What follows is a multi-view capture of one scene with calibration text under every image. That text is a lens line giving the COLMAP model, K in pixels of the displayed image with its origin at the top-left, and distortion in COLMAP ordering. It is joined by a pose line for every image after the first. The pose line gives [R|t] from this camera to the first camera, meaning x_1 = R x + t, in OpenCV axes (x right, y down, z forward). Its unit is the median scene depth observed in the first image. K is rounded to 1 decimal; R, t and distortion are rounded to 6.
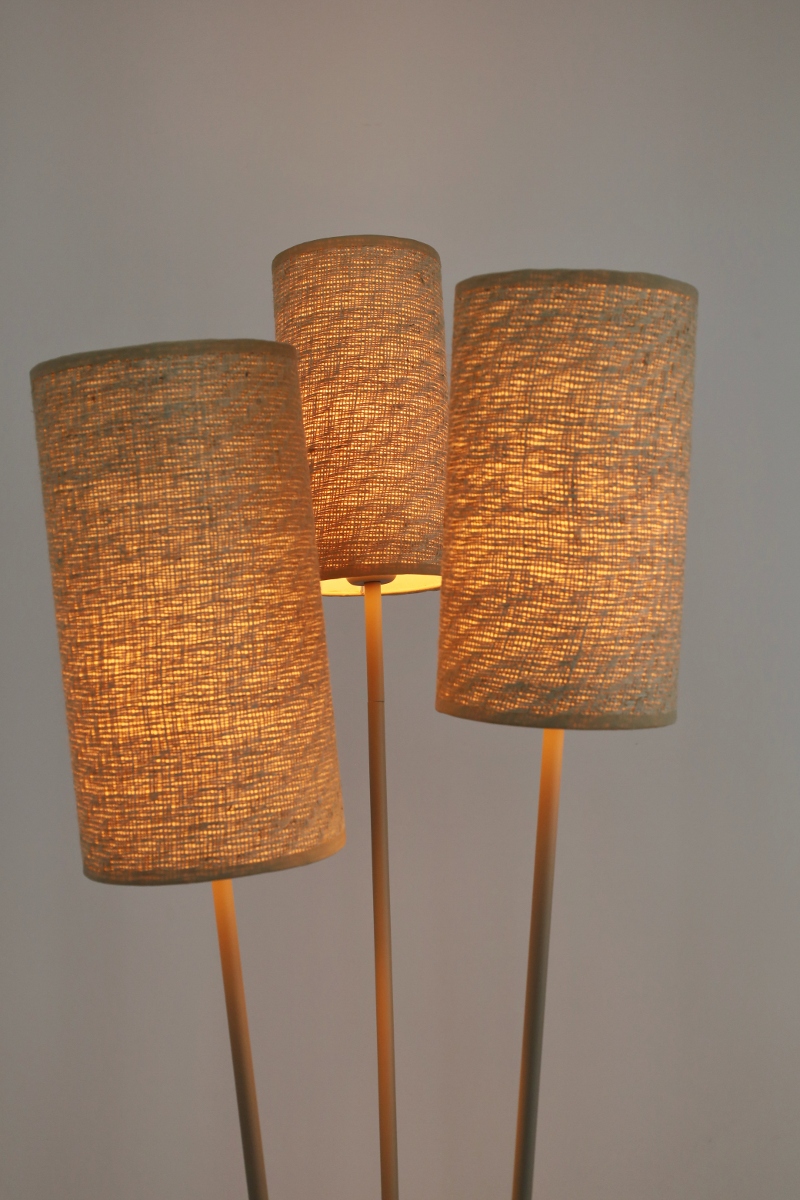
lens RADIAL K [[1656.8, 0, 393.3], [0, 1656.8, 601.6], [0, 0, 1]] dist [-0.025752, 0.000000]
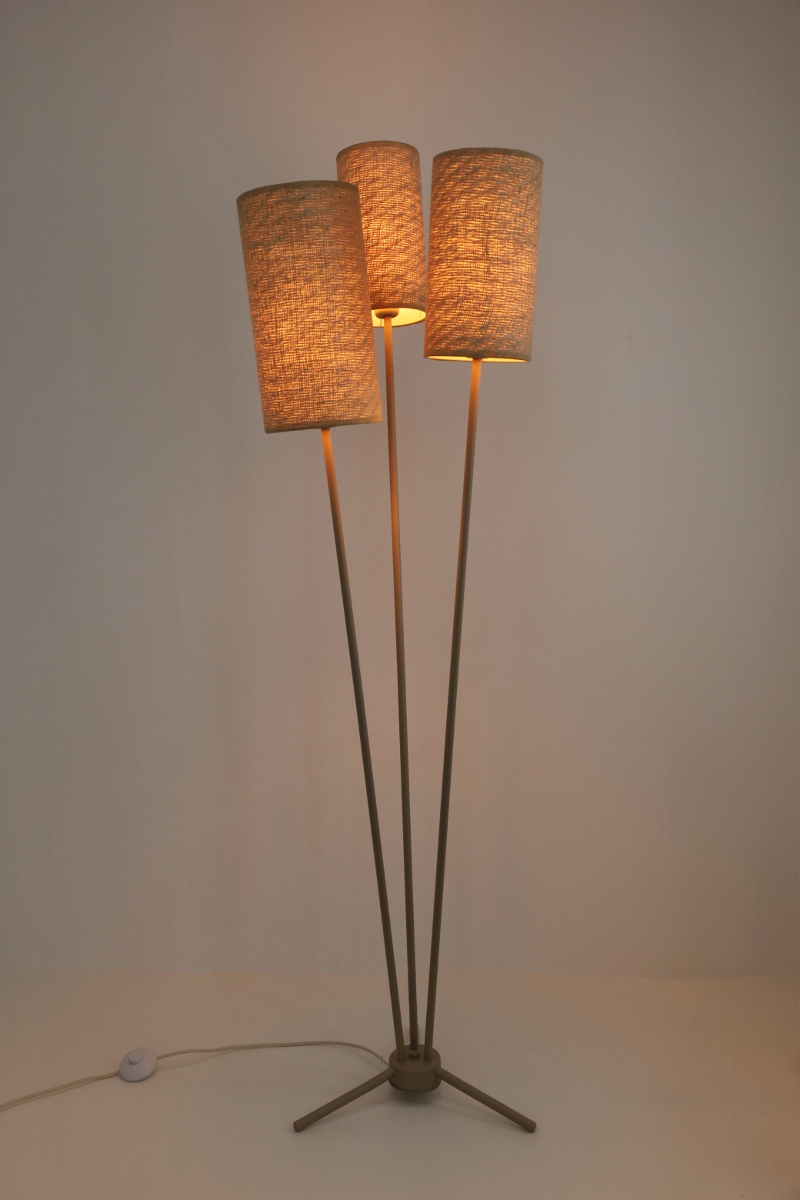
lens RADIAL K [[1143.0, 0, 401.5], [0, 1143.0, 598.9], [0, 0, 1]] dist [0.000879, 0.000000]
pose [[0.998920, -0.008580, 0.045660, -0.081240], [0.002981, 0.992611, 0.121307, 0.211846], [-0.046363, -0.121040, 0.991564, -0.588221]]
